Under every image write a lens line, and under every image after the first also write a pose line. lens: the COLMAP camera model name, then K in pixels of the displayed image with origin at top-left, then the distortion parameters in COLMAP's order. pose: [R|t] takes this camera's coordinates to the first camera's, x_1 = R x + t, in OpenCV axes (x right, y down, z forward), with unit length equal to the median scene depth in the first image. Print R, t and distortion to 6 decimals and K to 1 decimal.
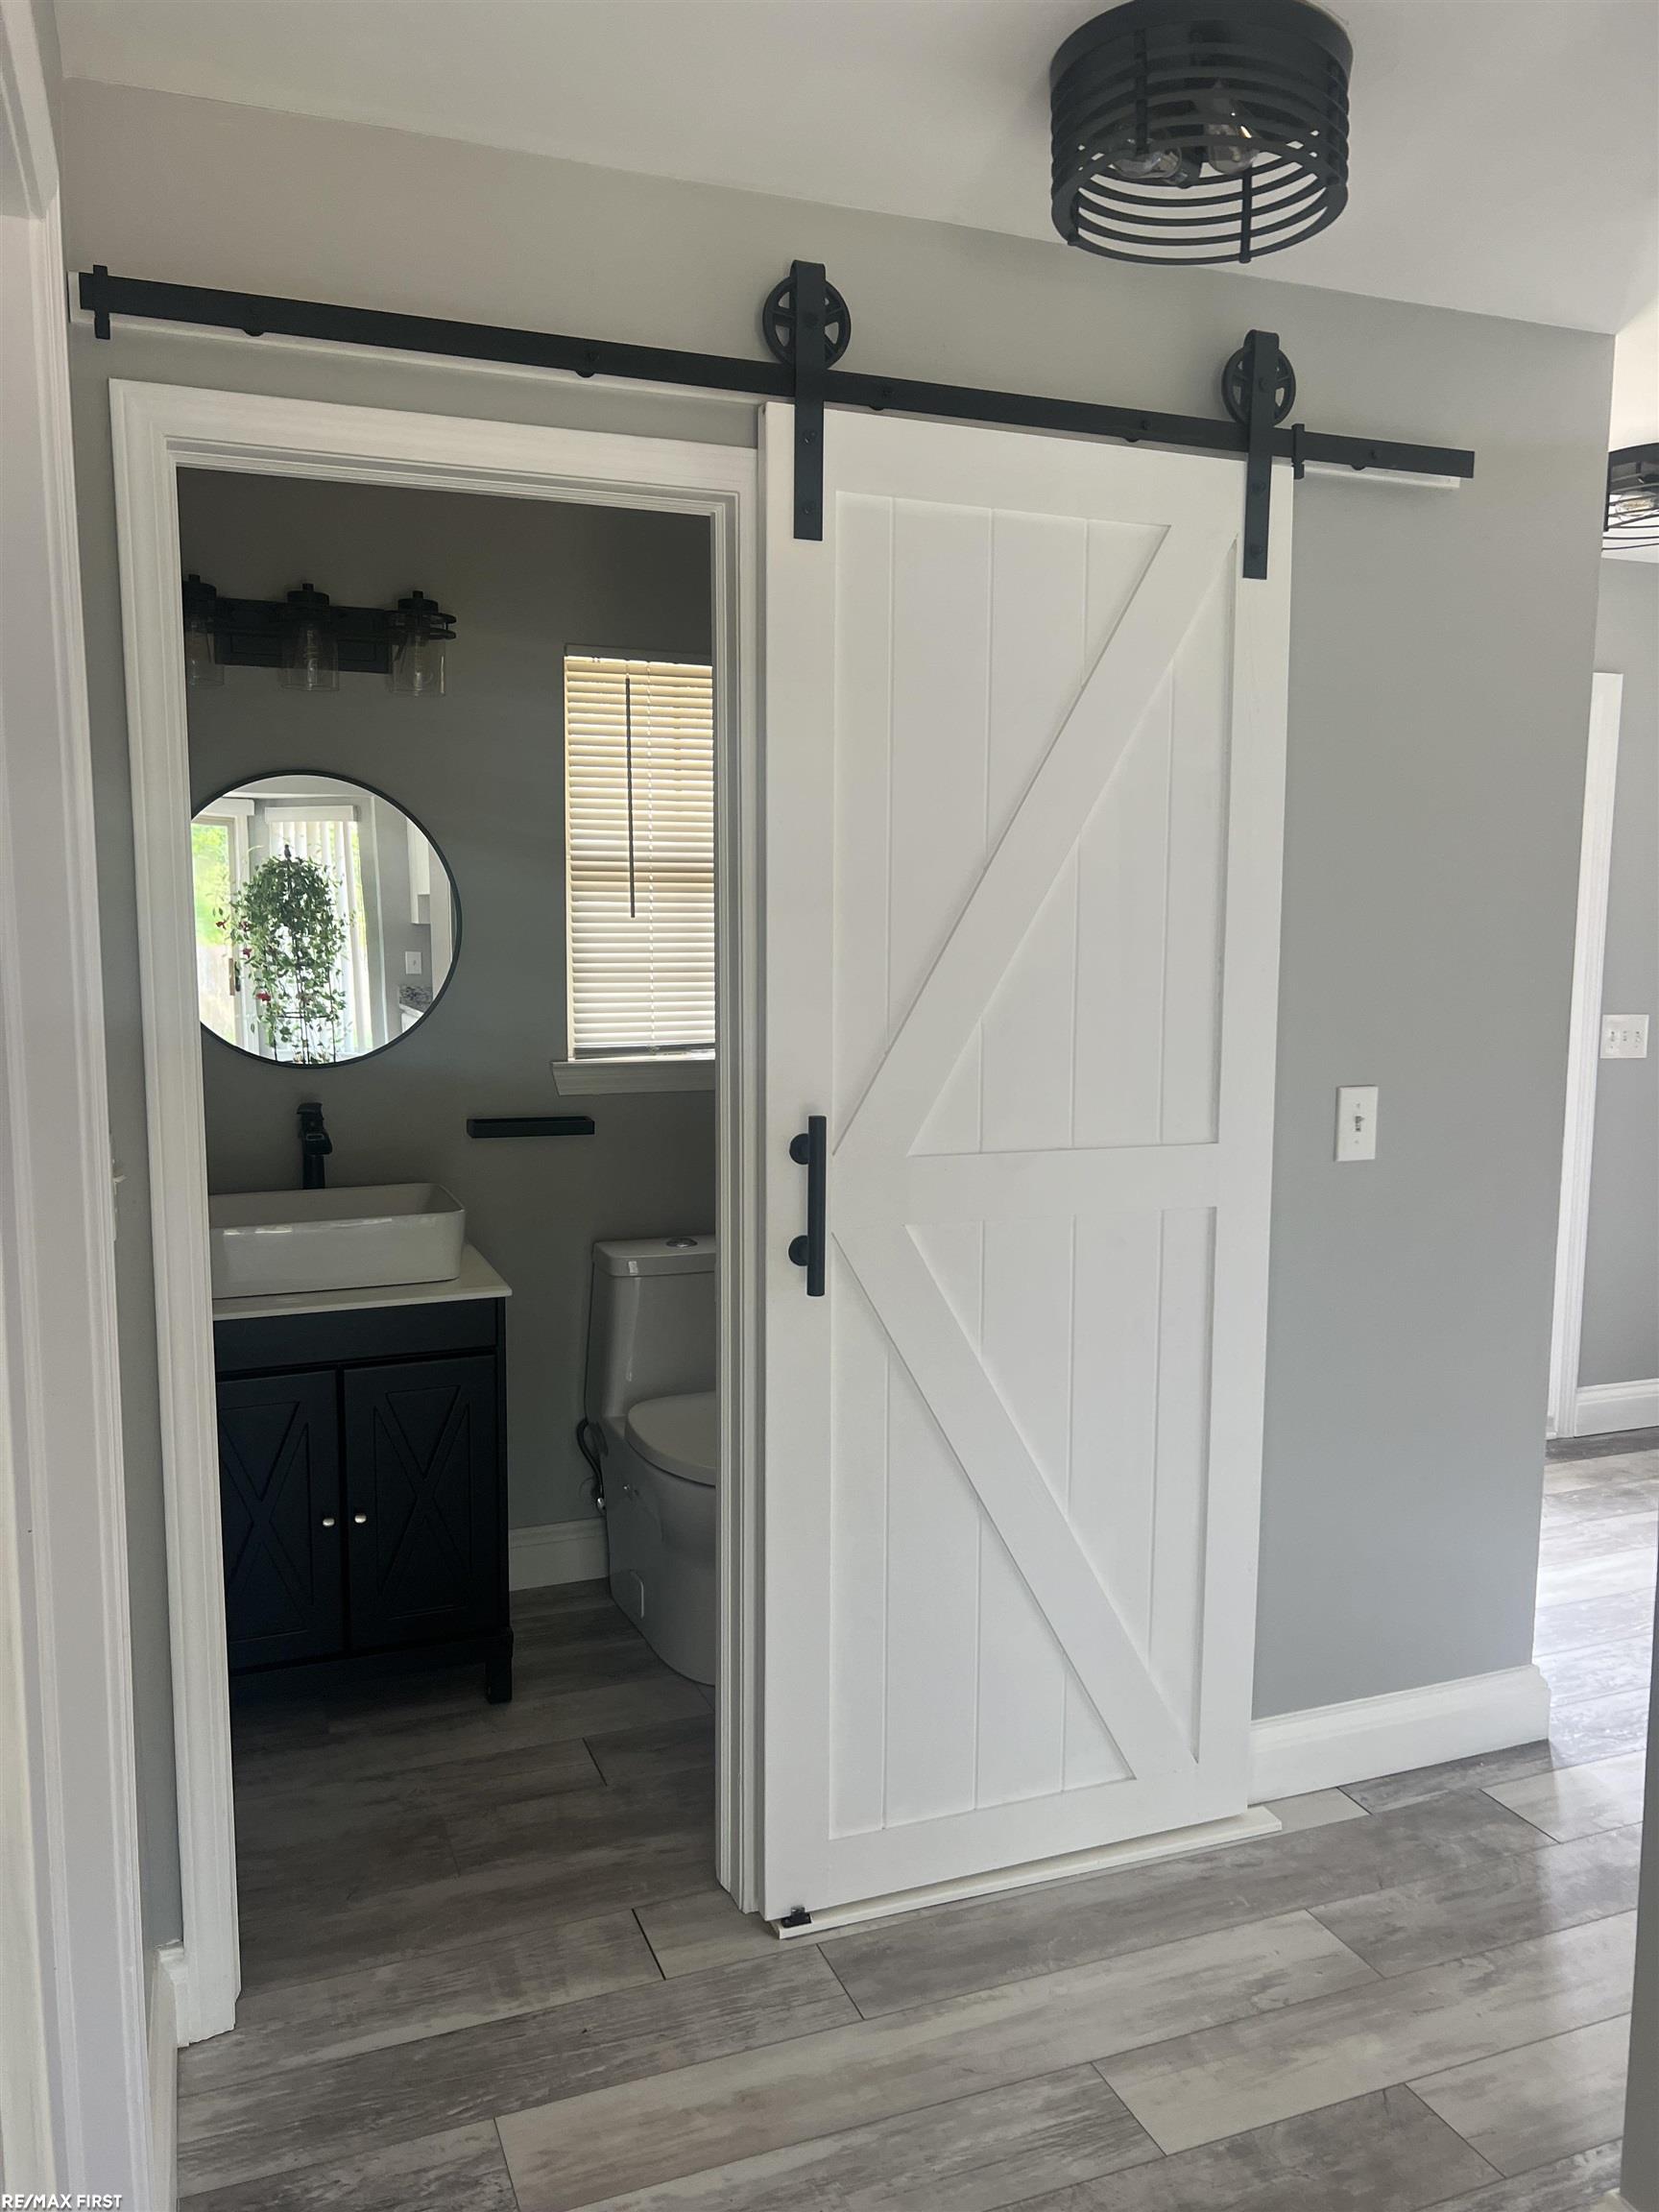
lens RADIAL K [[1671.7, 0, 829.5], [0, 1671.7, 1106.0], [0, 0, 1]] dist [0.126371, 0.000546]
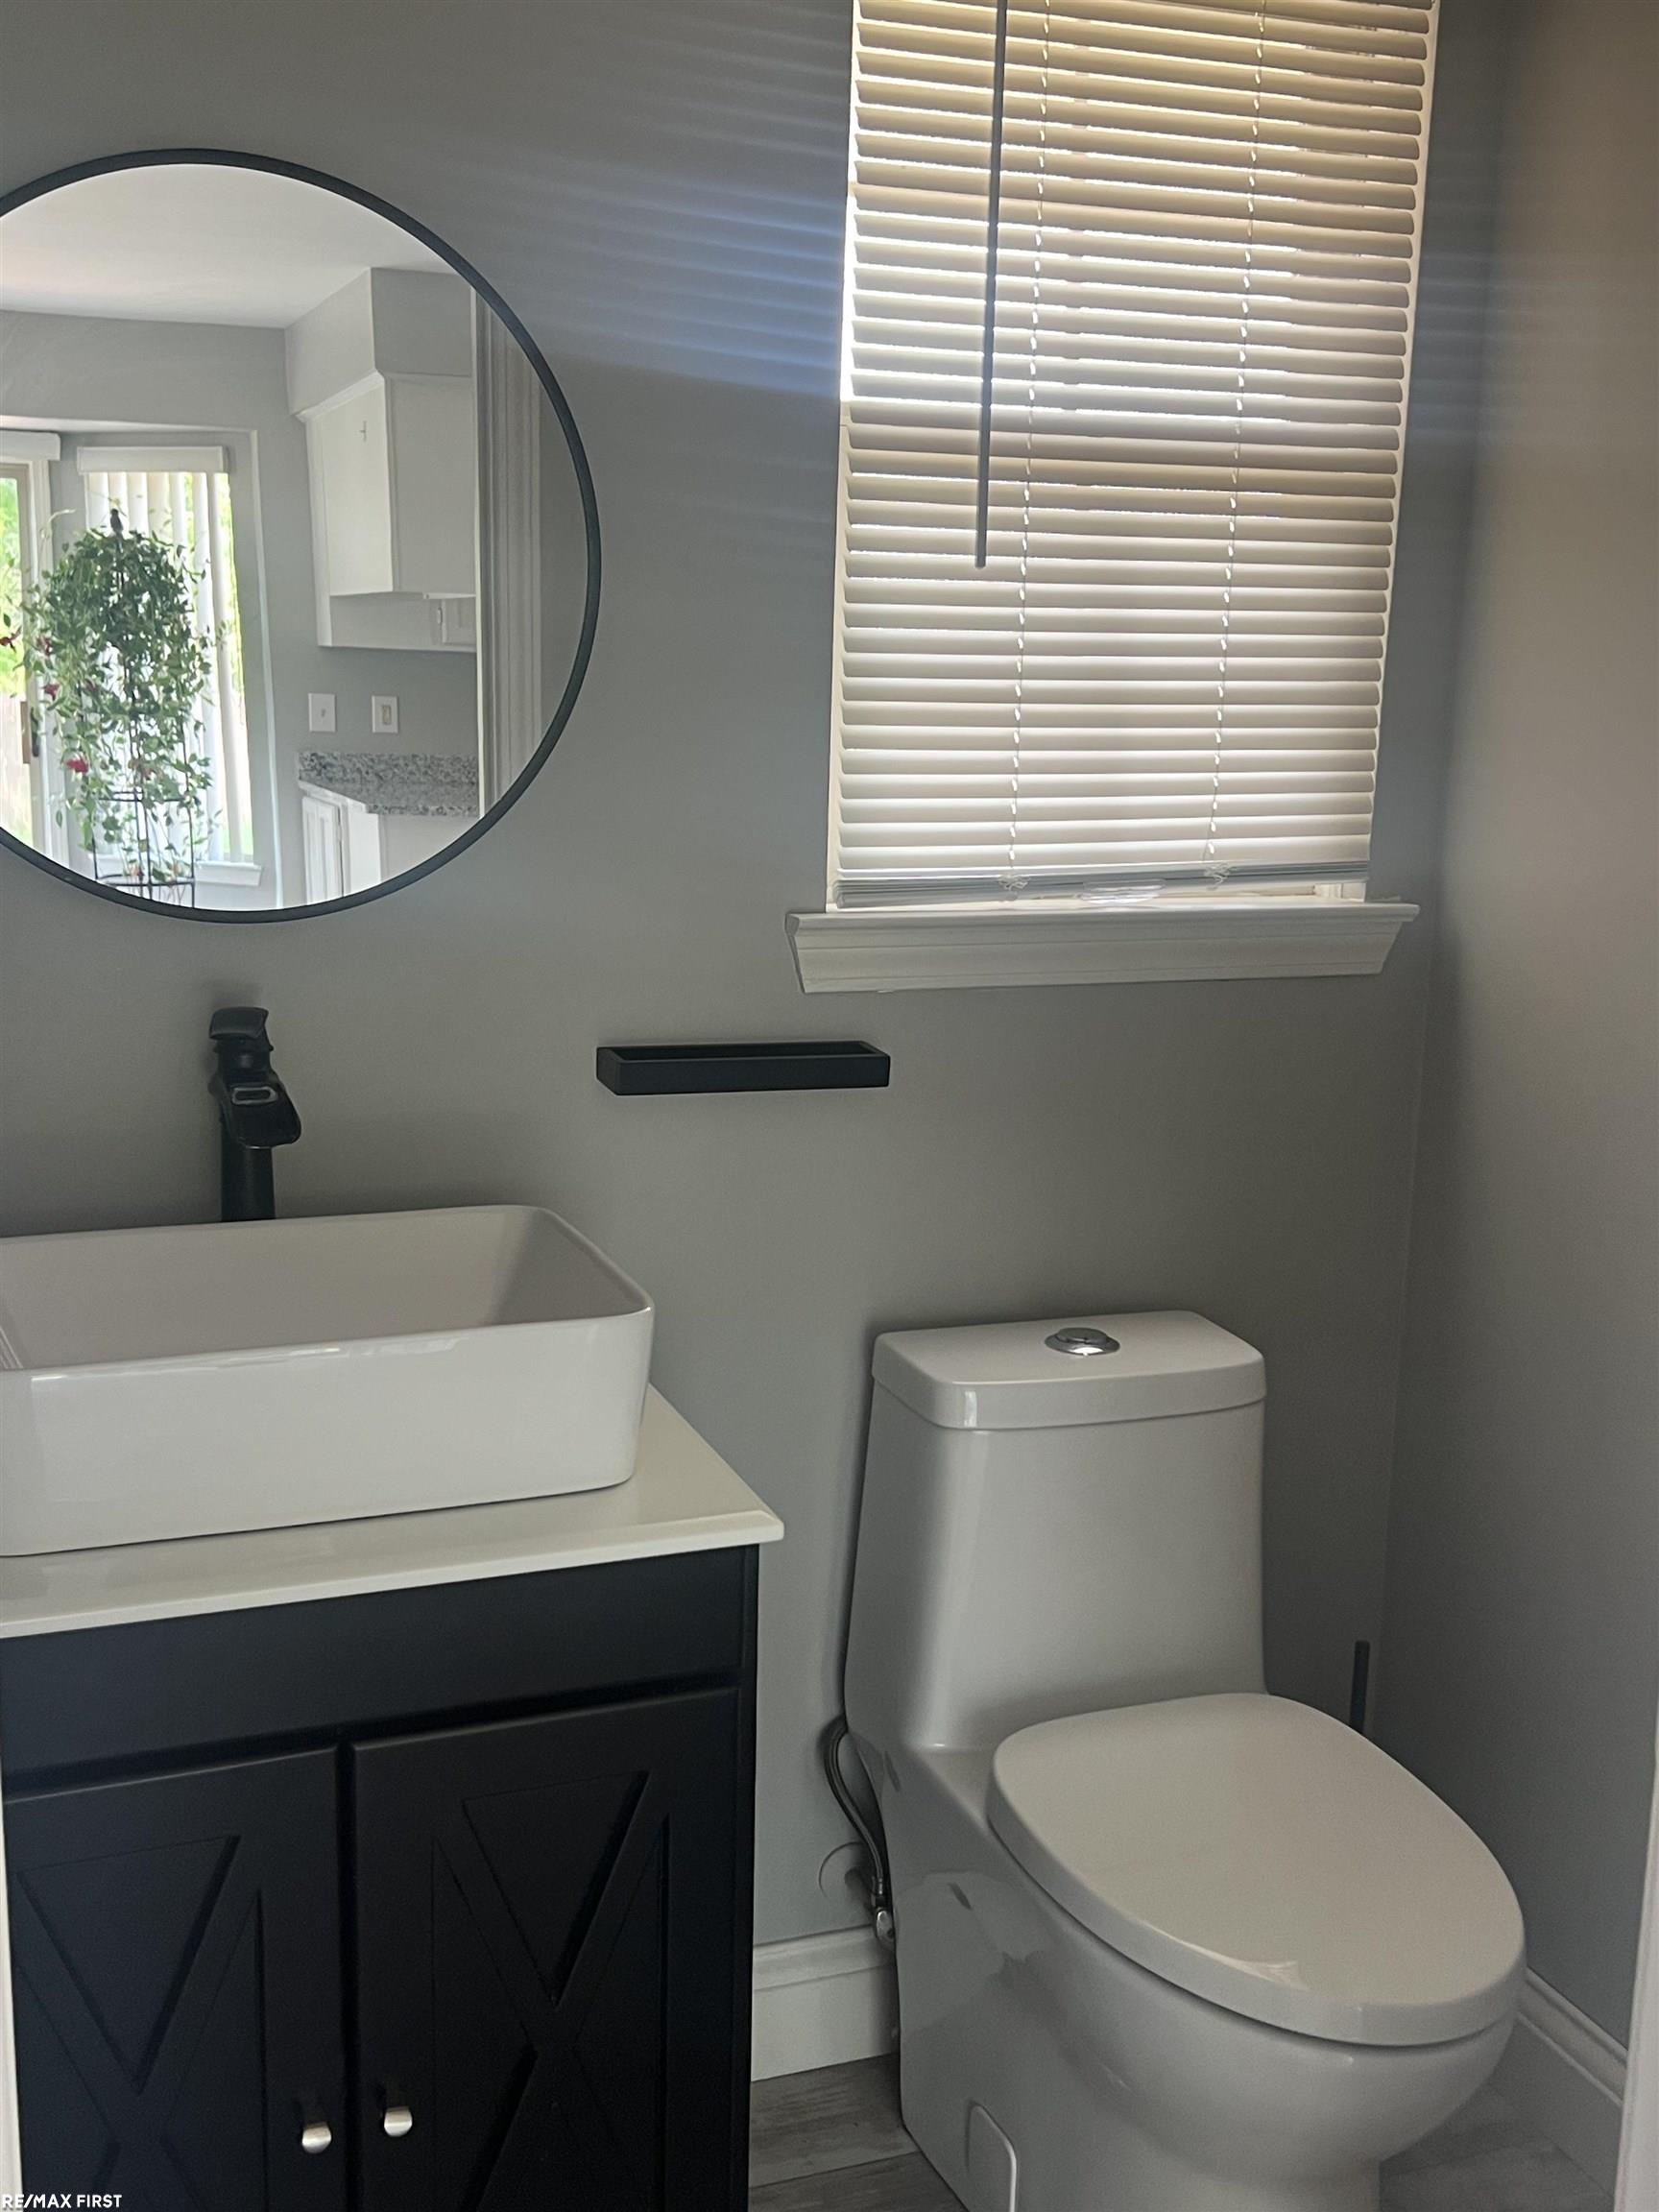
lens RADIAL K [[2326.3, 0, 829.5], [0, 2326.3, 1106.0], [0, 0, 1]] dist [0.067339, -0.005424]
pose [[0.999840, 0.016868, -0.005908, -0.061756], [-0.016406, 0.997337, 0.071063, -0.007953], [0.007091, -0.070955, 0.997454, 0.168094]]
